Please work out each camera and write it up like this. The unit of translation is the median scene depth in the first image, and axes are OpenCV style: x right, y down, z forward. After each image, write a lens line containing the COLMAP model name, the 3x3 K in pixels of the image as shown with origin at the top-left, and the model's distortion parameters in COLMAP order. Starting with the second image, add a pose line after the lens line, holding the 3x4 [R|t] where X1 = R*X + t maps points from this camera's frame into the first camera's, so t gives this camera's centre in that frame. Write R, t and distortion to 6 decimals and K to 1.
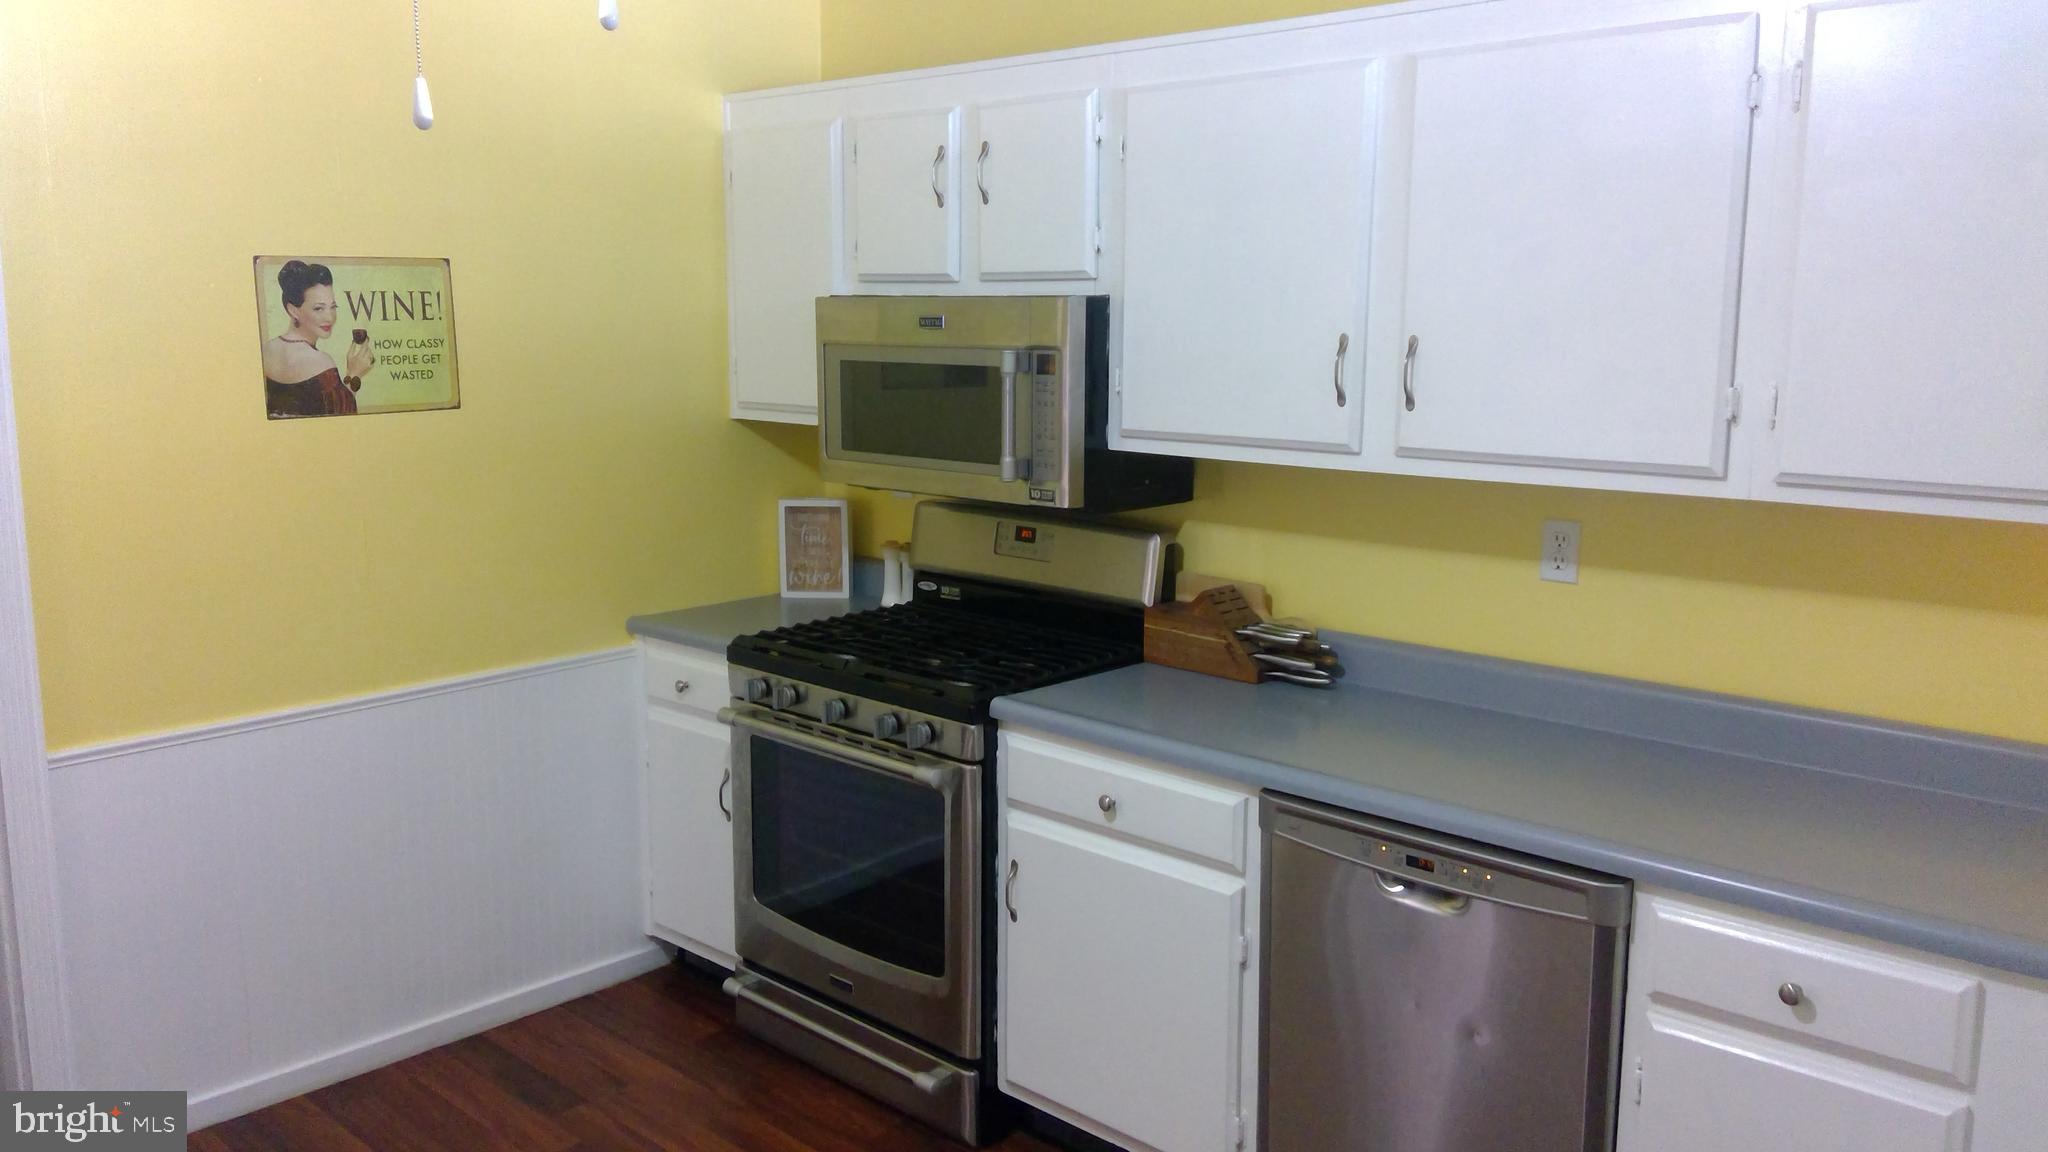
lens RADIAL K [[1592.2, 0, 1007.7], [0, 1592.2, 578.6], [0, 0, 1]] dist [0.100454, -0.117103]
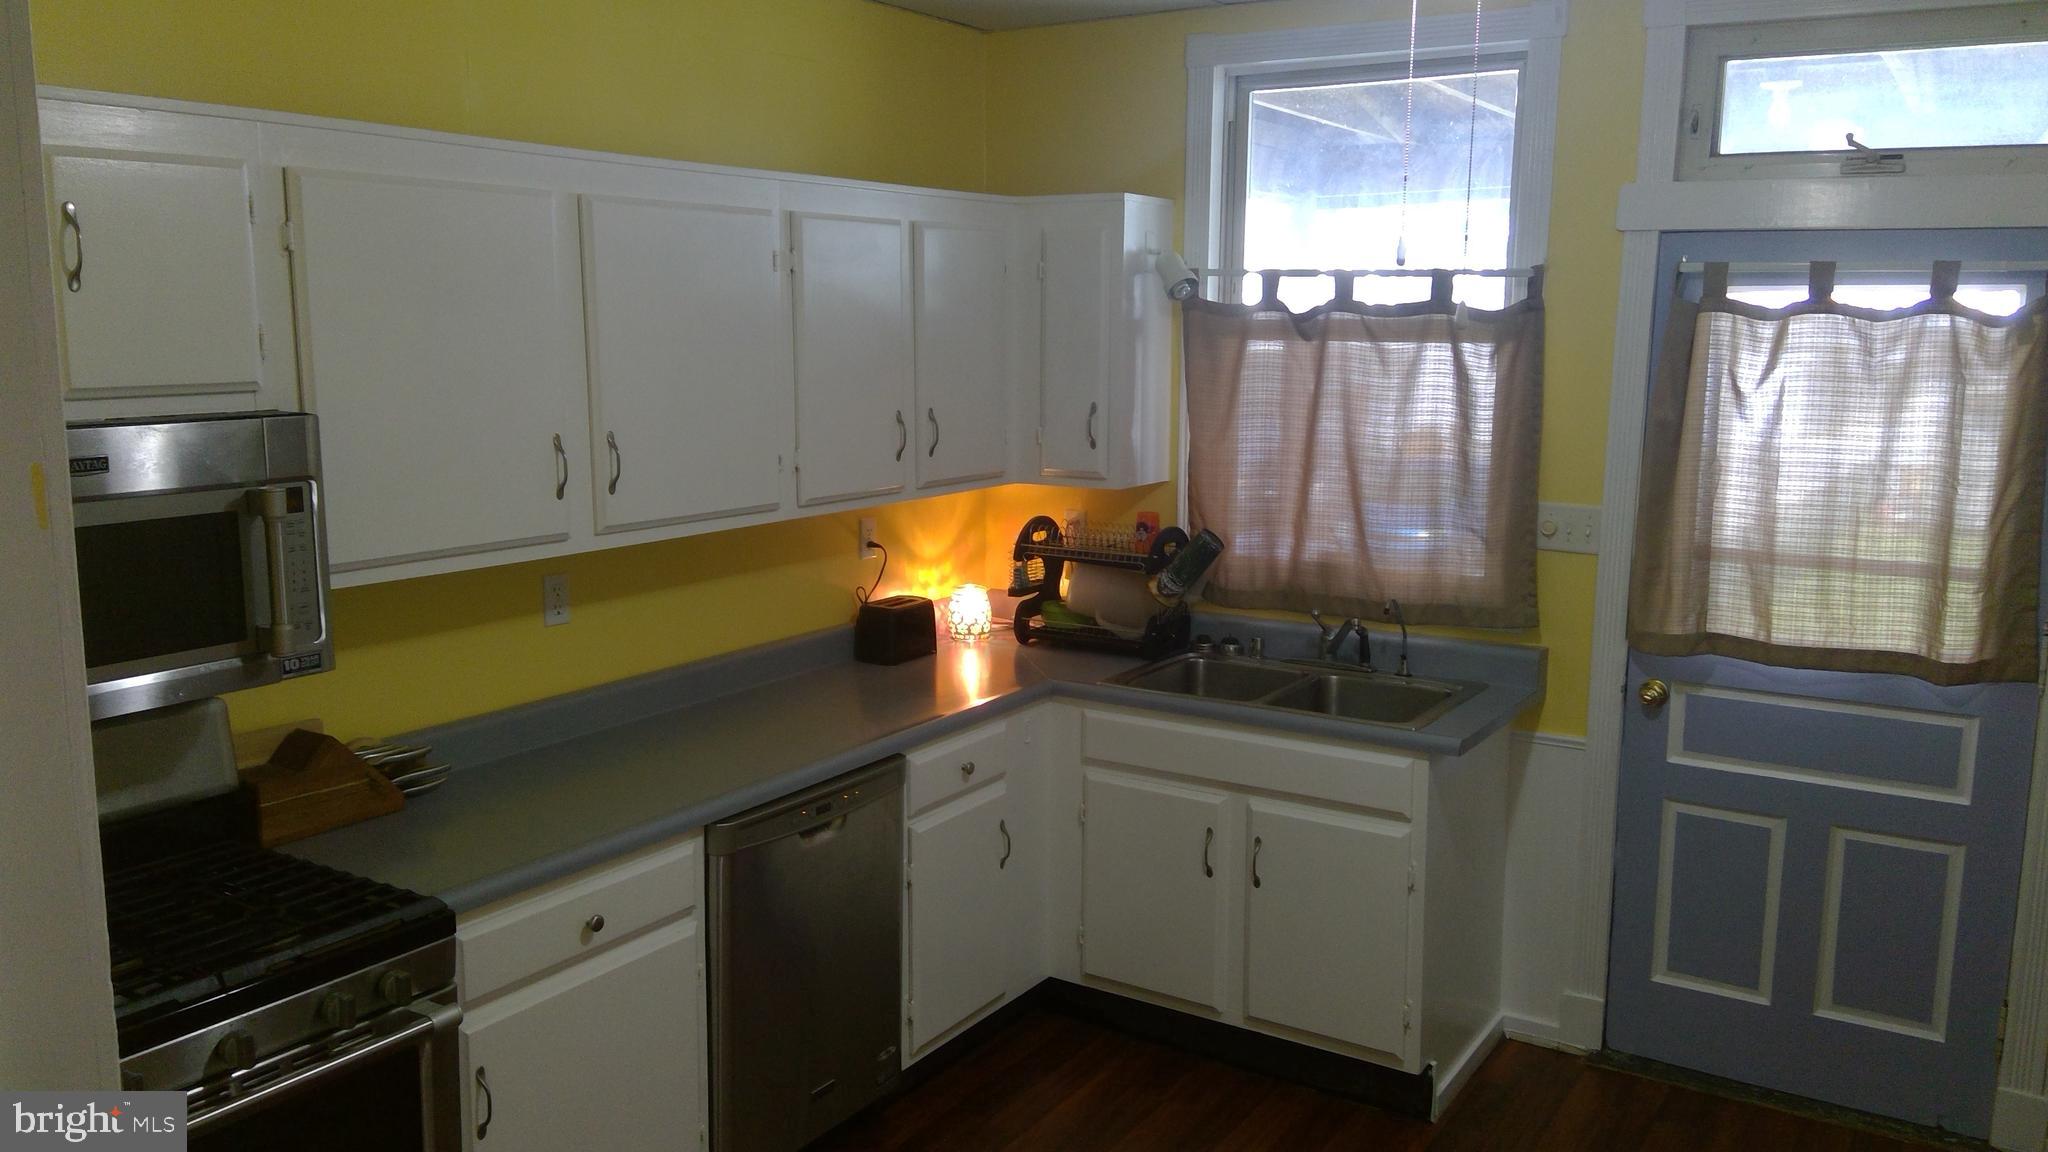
lens RADIAL K [[1592.2, 0, 1003.3], [0, 1592.2, 576.1], [0, 0, 1]] dist [0.100454, -0.117103]
pose [[-0.174380, -0.155857, 0.972265, -0.802473], [0.167751, 0.968258, 0.185301, -0.182336], [-0.970284, 0.195411, -0.142700, 0.758058]]
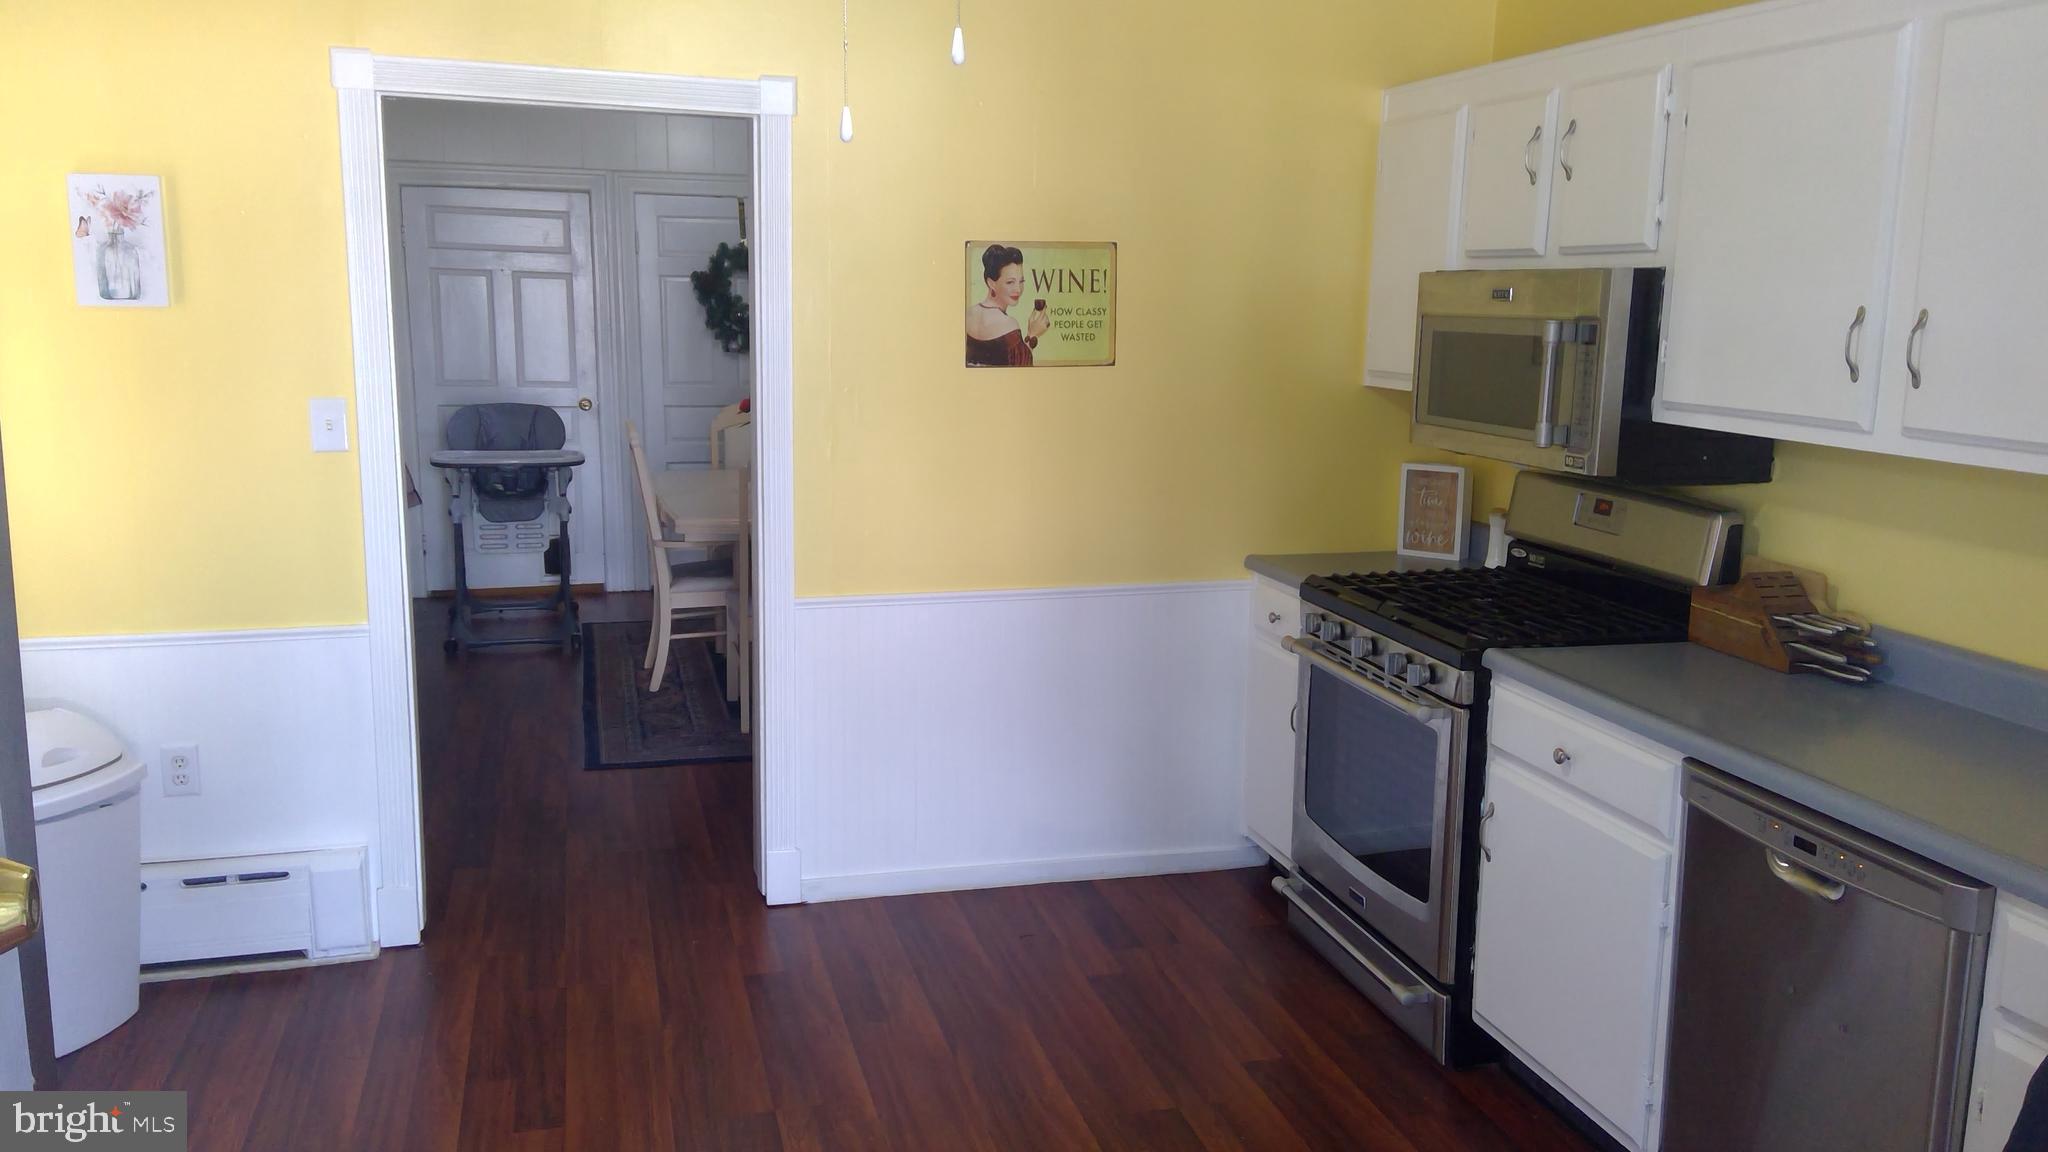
lens RADIAL K [[1592.2, 0, 1004.7], [0, 1592.2, 577.5], [0, 0, 1]] dist [0.100454, -0.117103]
pose [[0.846107, 0.104094, -0.522750, 0.257928], [-0.102140, 0.994234, 0.032658, 0.024714], [0.523135, 0.025762, 0.851860, -0.074729]]
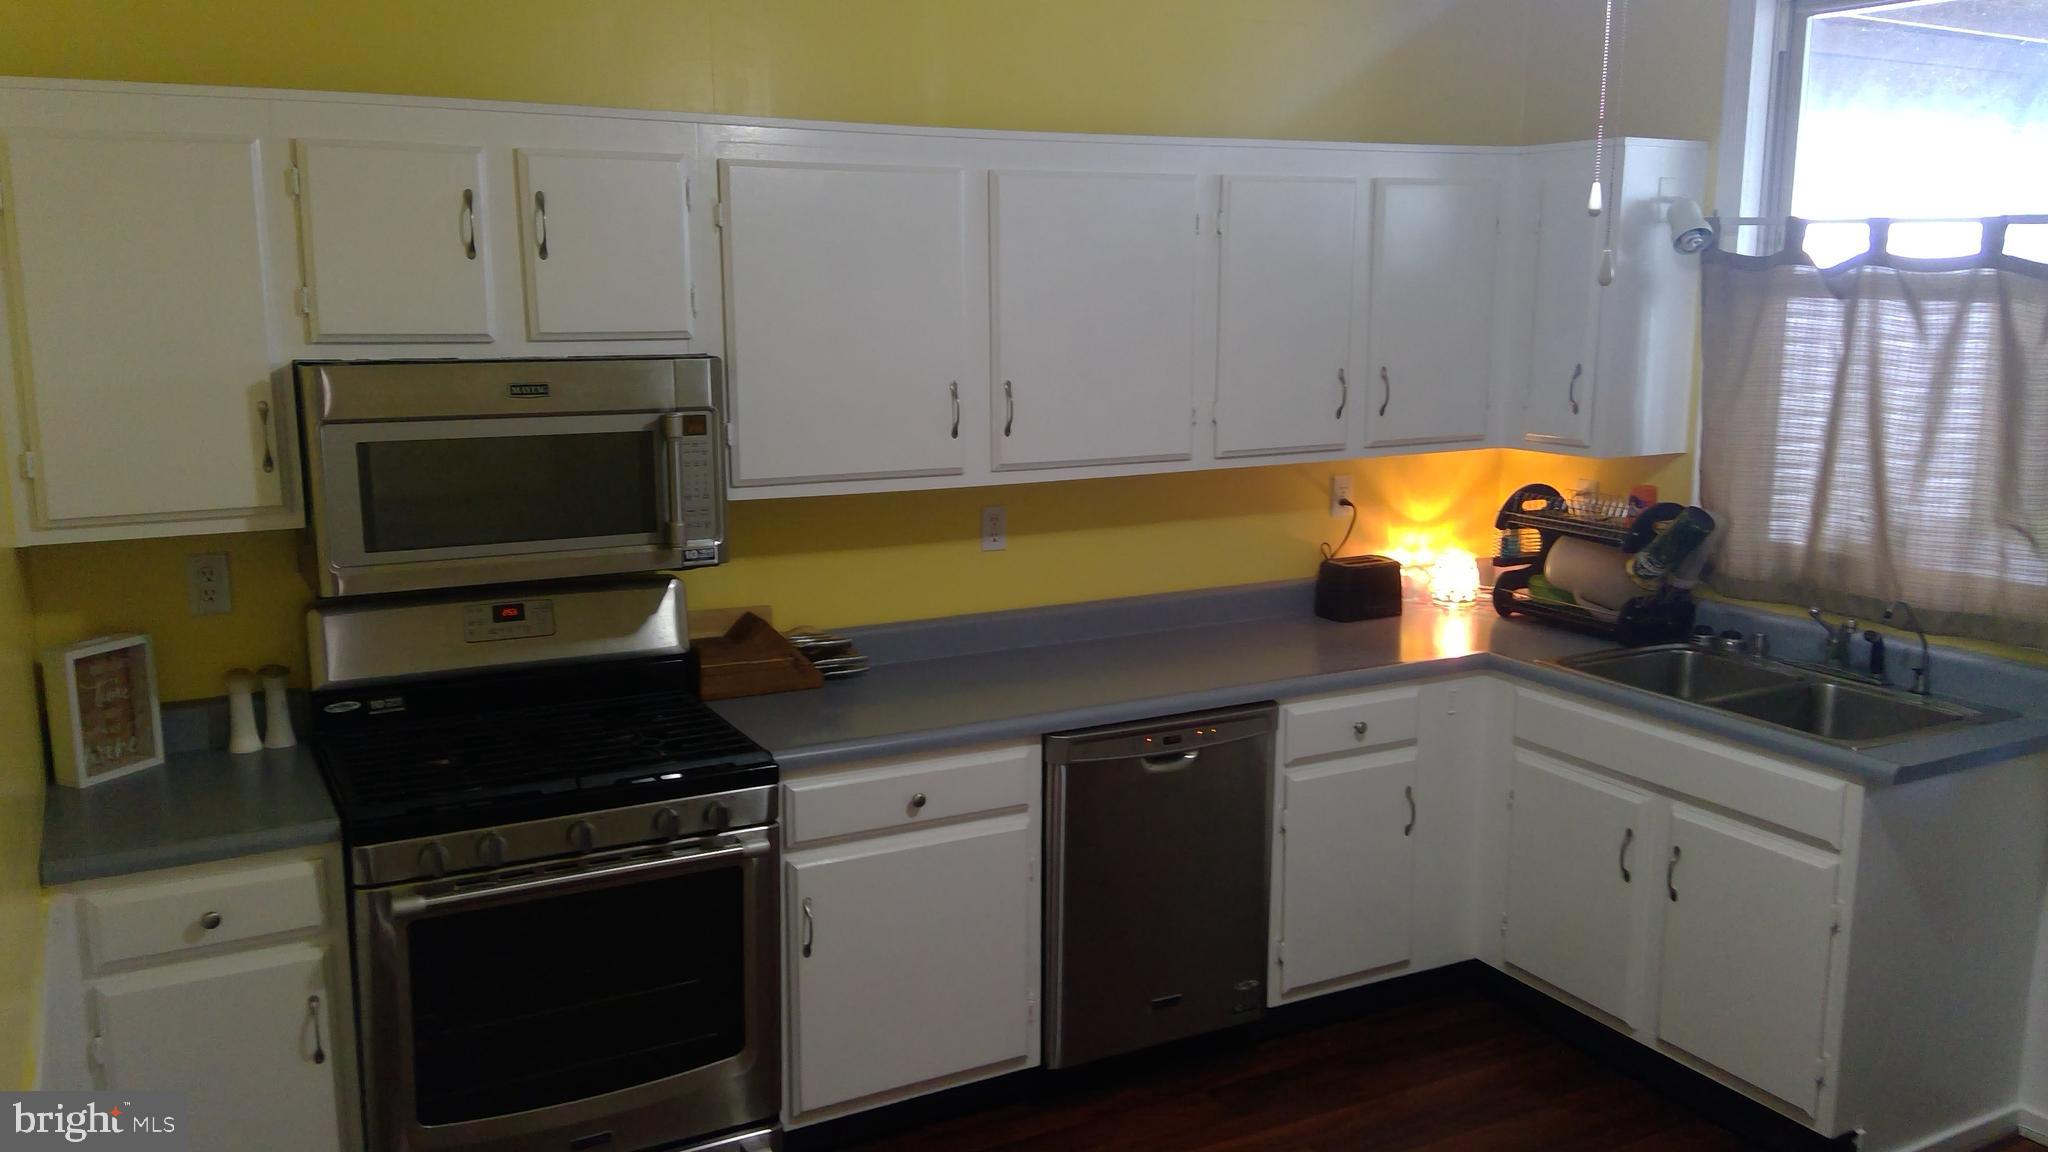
lens RADIAL K [[1592.2, 0, 1005.0], [0, 1592.2, 577.0], [0, 0, 1]] dist [0.100454, -0.117103]
pose [[0.325098, -0.172502, 0.929814, -0.844049], [0.162721, 0.978762, 0.124689, -0.131328], [-0.931576, 0.110764, 0.346263, 0.468388]]
